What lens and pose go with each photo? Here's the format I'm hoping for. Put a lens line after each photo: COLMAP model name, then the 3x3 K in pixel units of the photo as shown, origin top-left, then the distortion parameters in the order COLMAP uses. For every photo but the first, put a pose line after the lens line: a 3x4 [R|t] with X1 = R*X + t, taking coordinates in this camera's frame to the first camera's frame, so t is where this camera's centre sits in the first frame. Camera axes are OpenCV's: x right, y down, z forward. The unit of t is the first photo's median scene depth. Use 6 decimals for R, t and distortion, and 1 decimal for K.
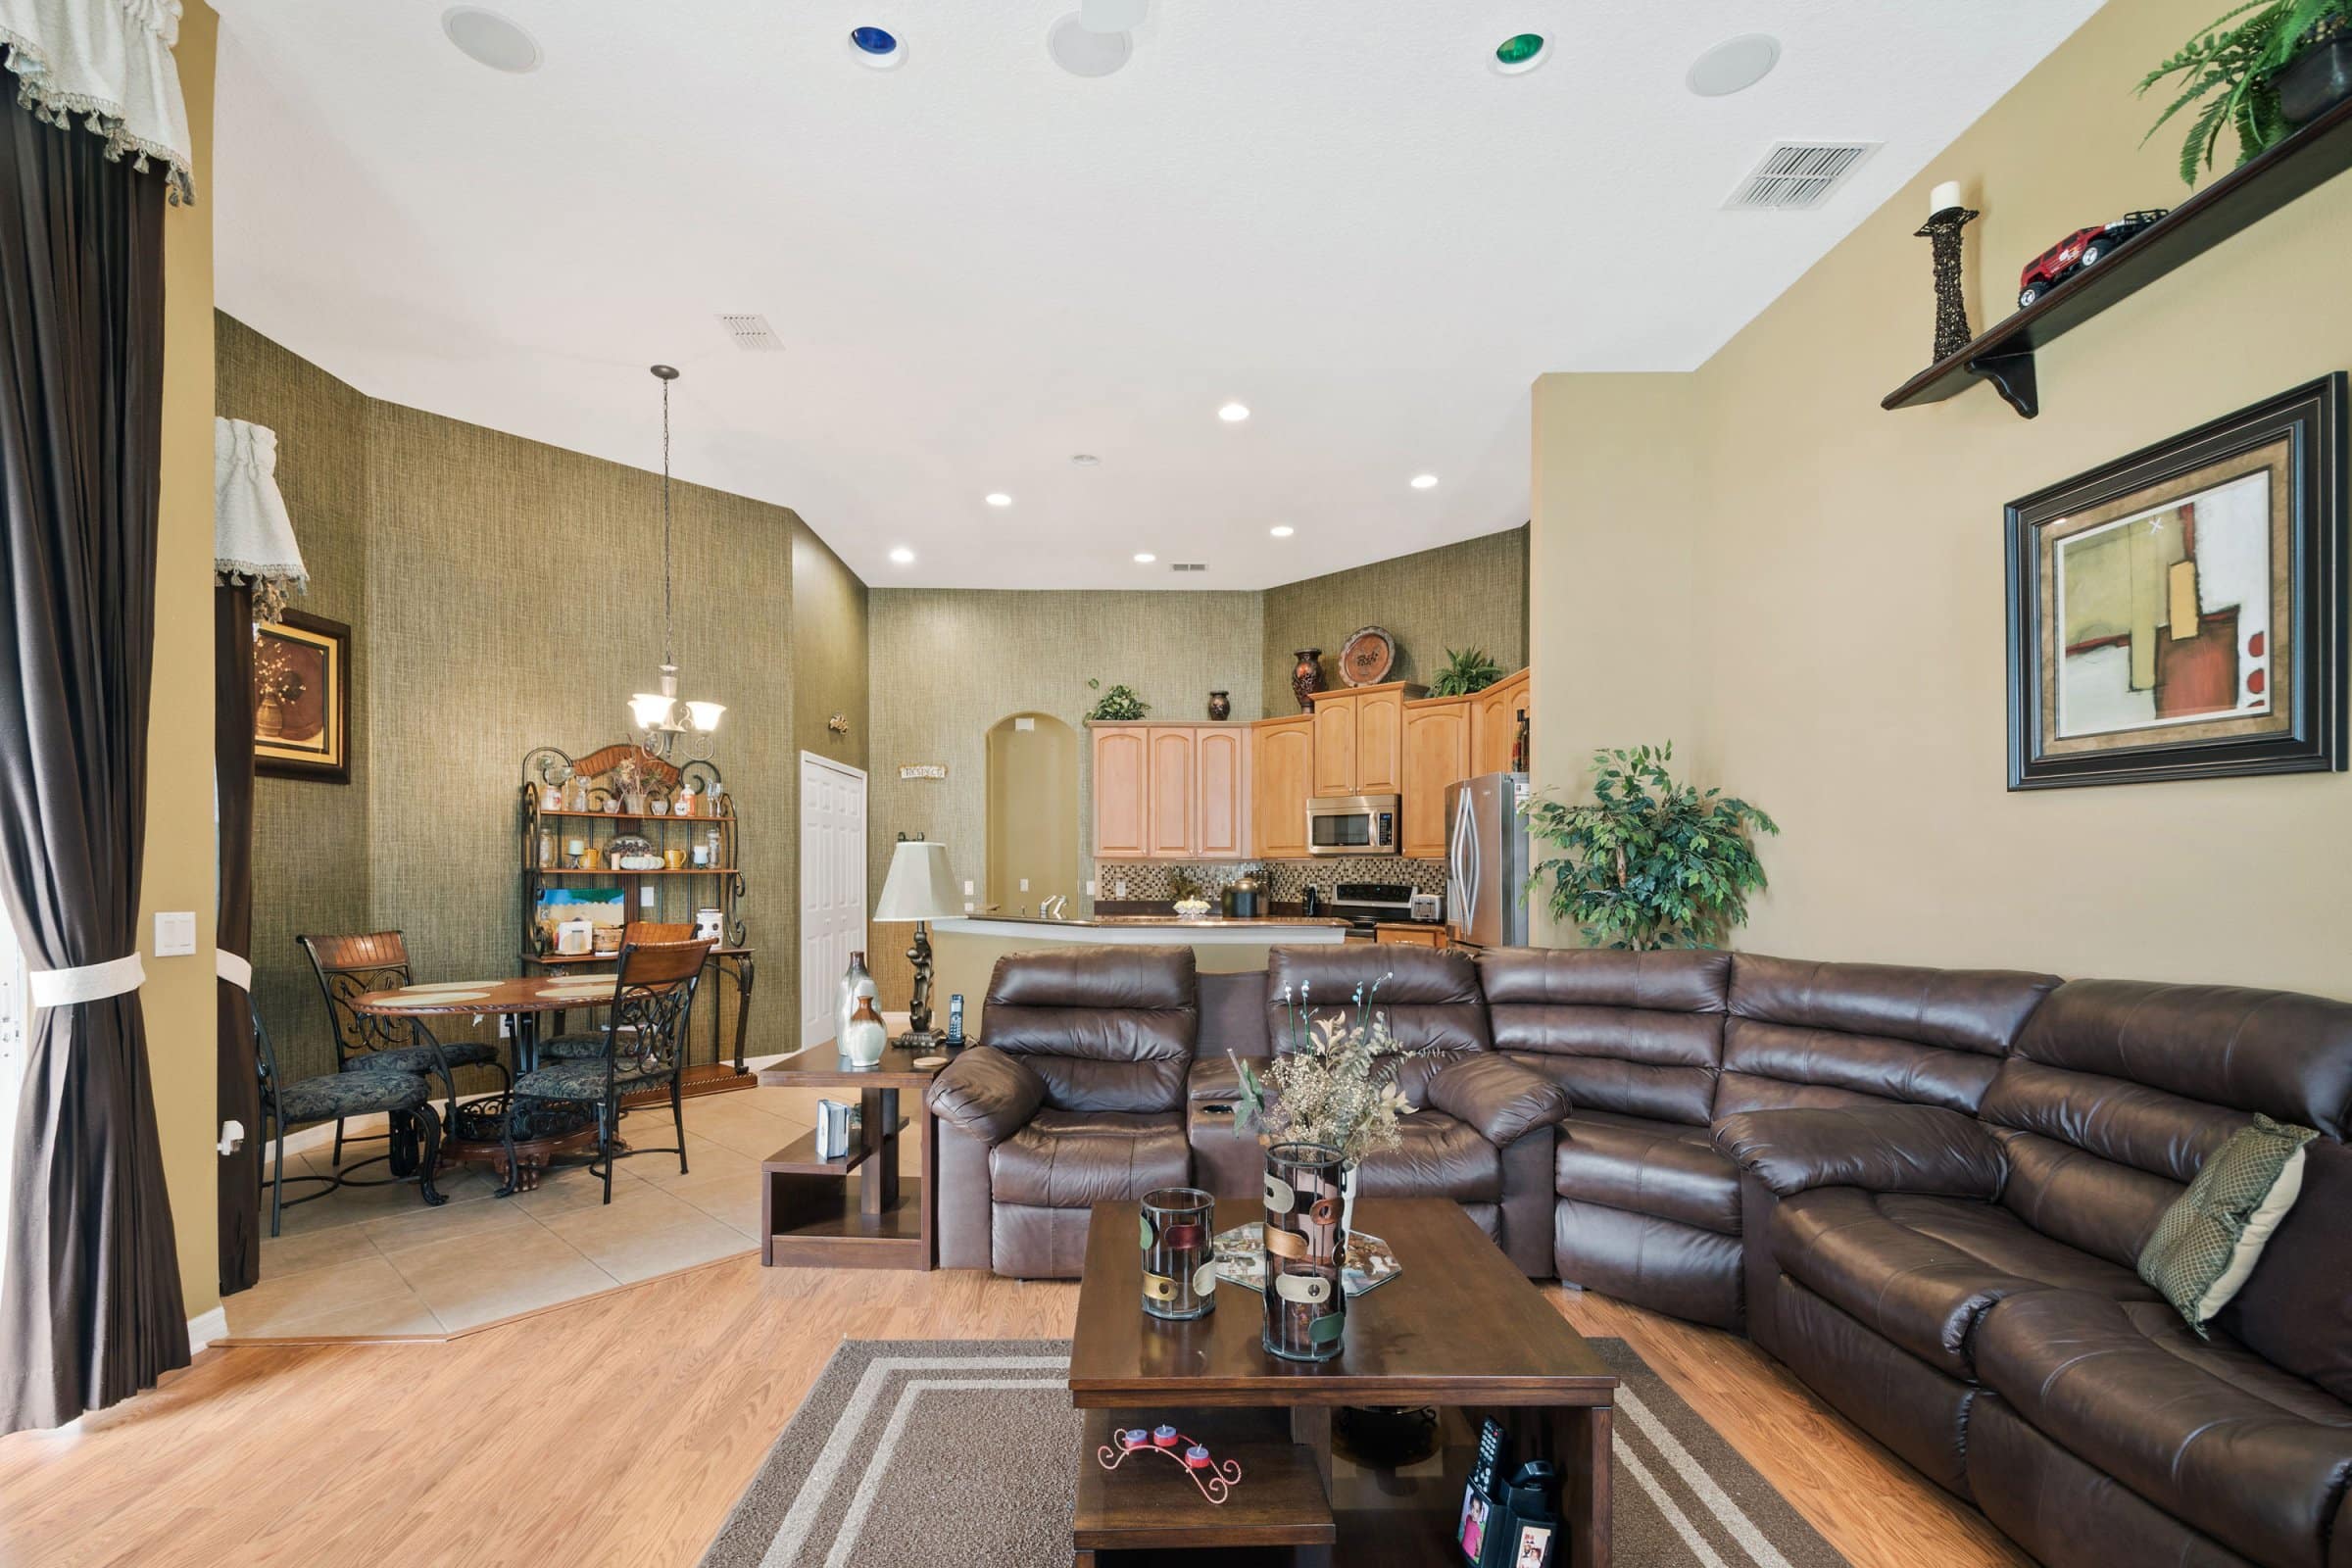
lens RADIAL K [[1040.9, 0, 1159.9], [0, 1040.9, 861.1], [0, 0, 1]] dist [0.000036, -0.000284]
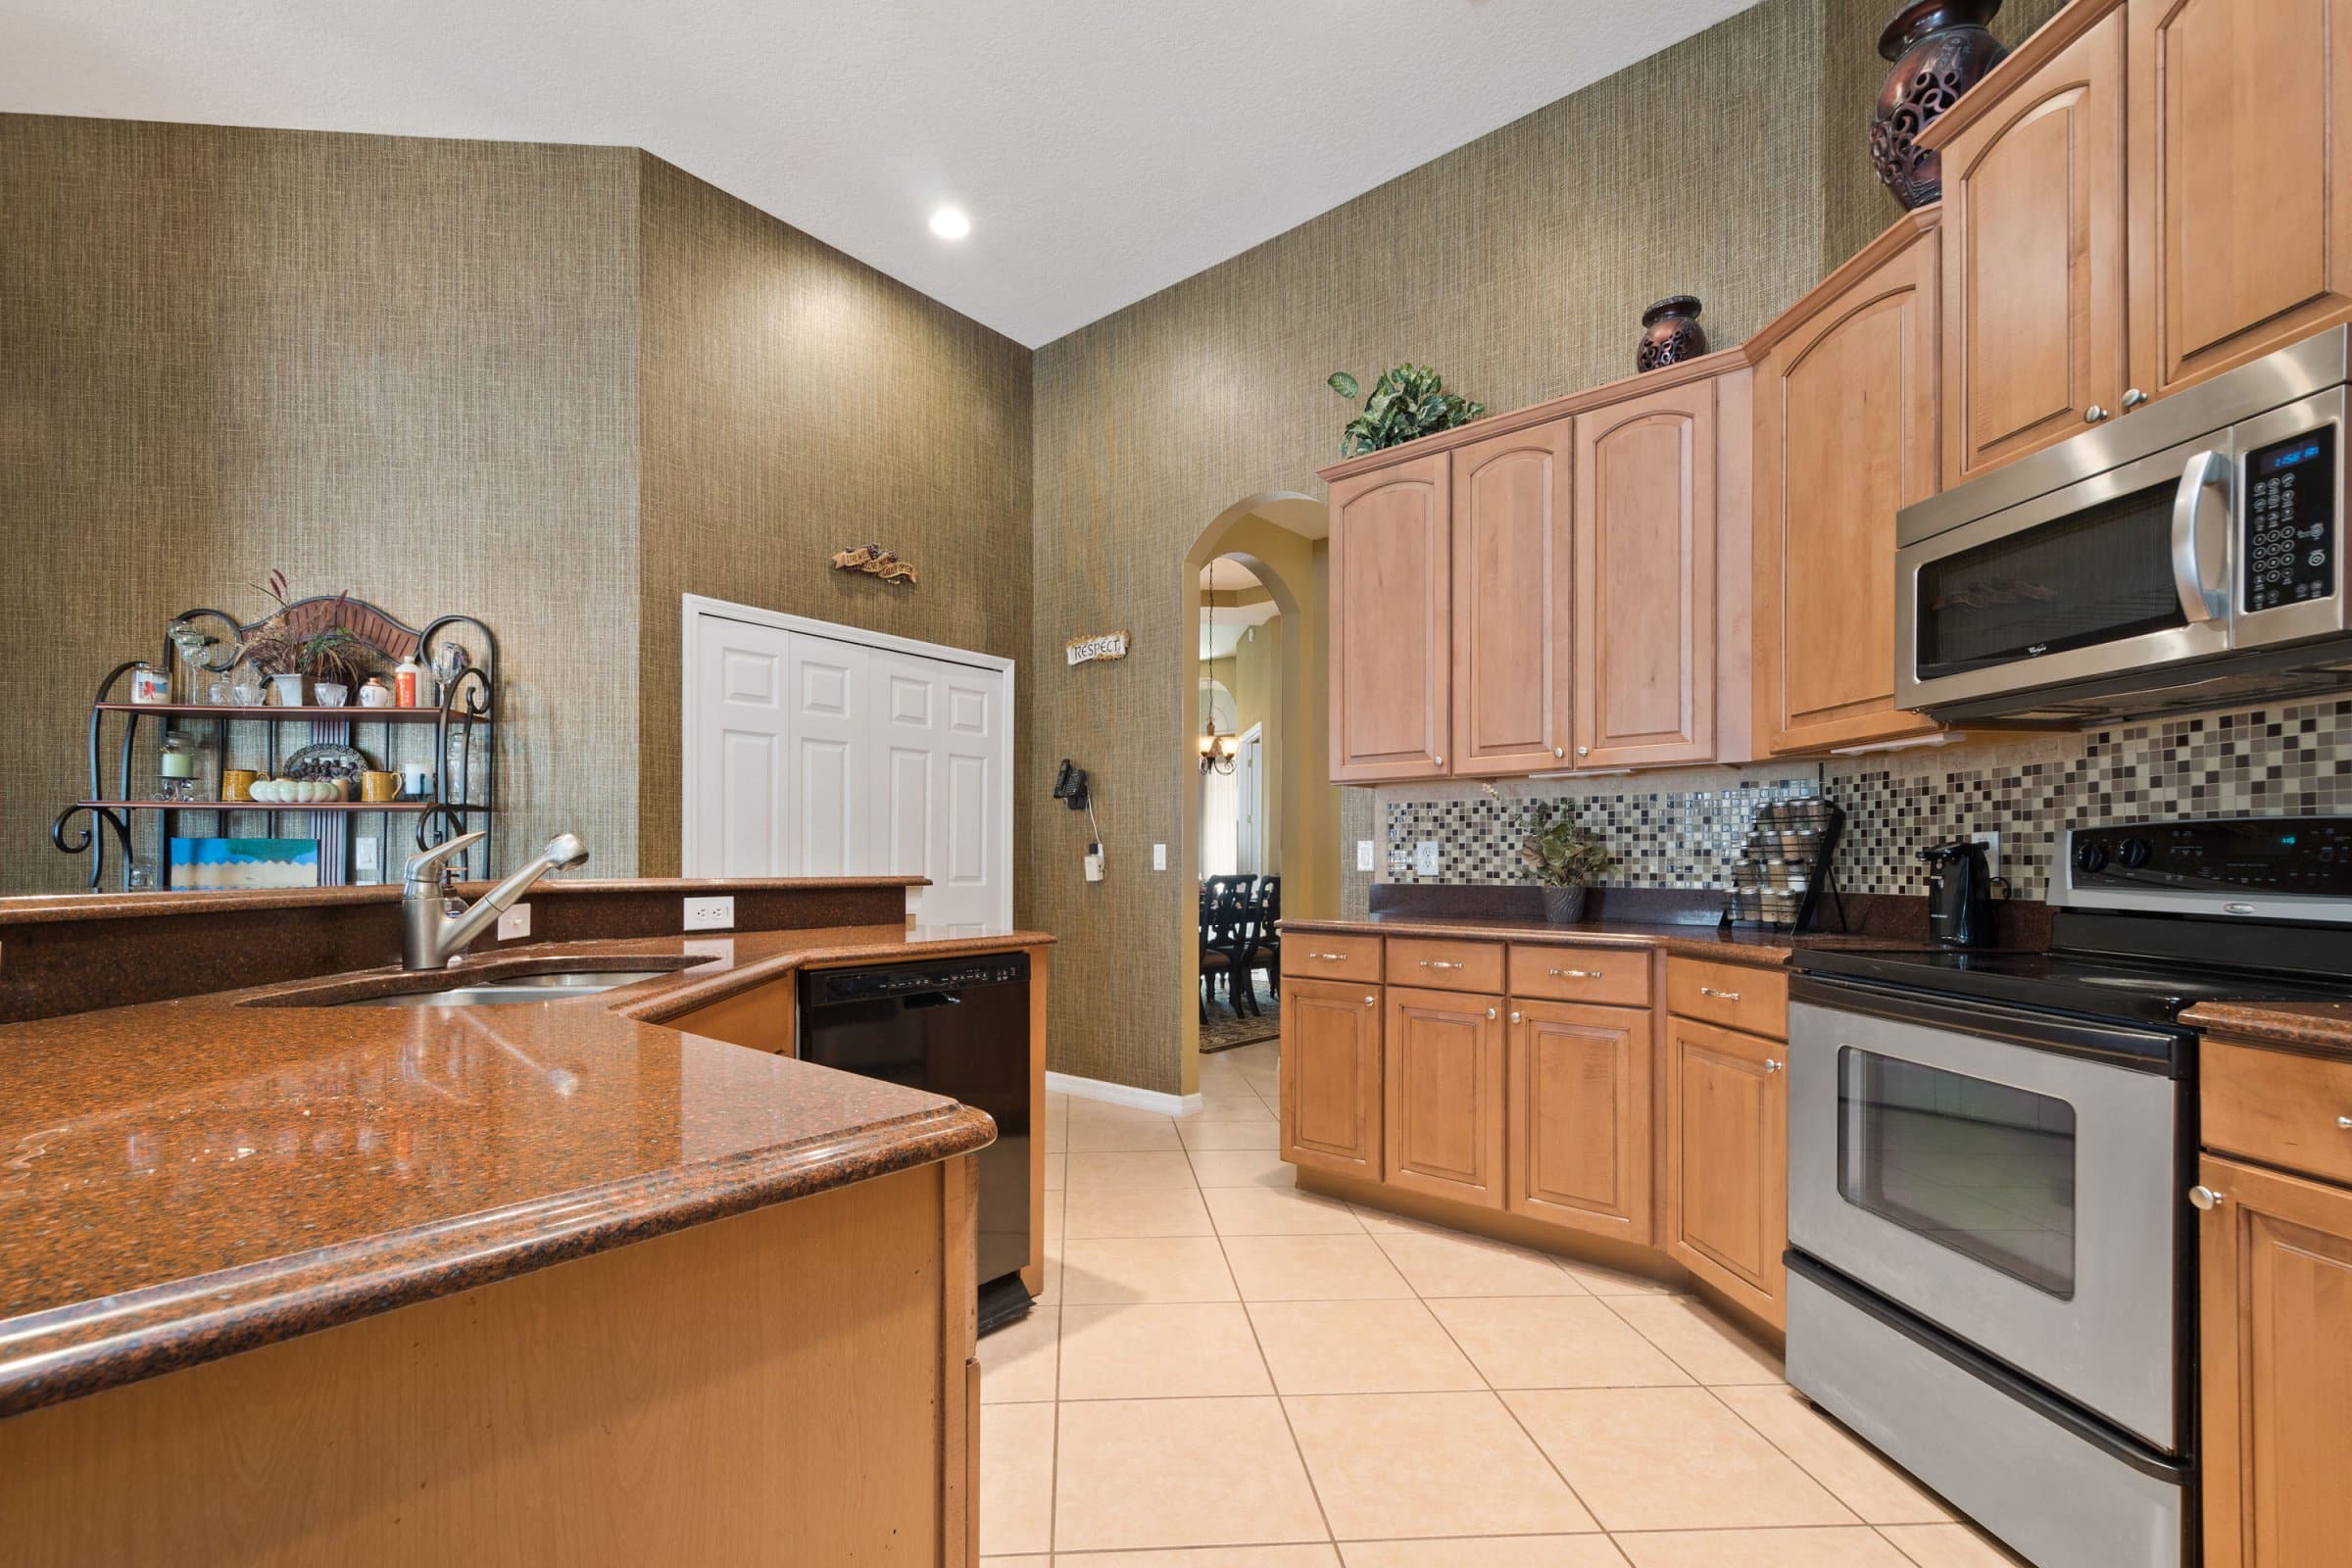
lens RADIAL K [[1040.9, 0, 1159.9], [0, 1040.9, 861.1], [0, 0, 1]] dist [0.000036, -0.000284]
pose [[0.739426, -0.004320, -0.673224, 0.183938], [0.002810, 0.999991, -0.003330, 0.032357], [0.673232, 0.000571, 0.739431, 0.682103]]
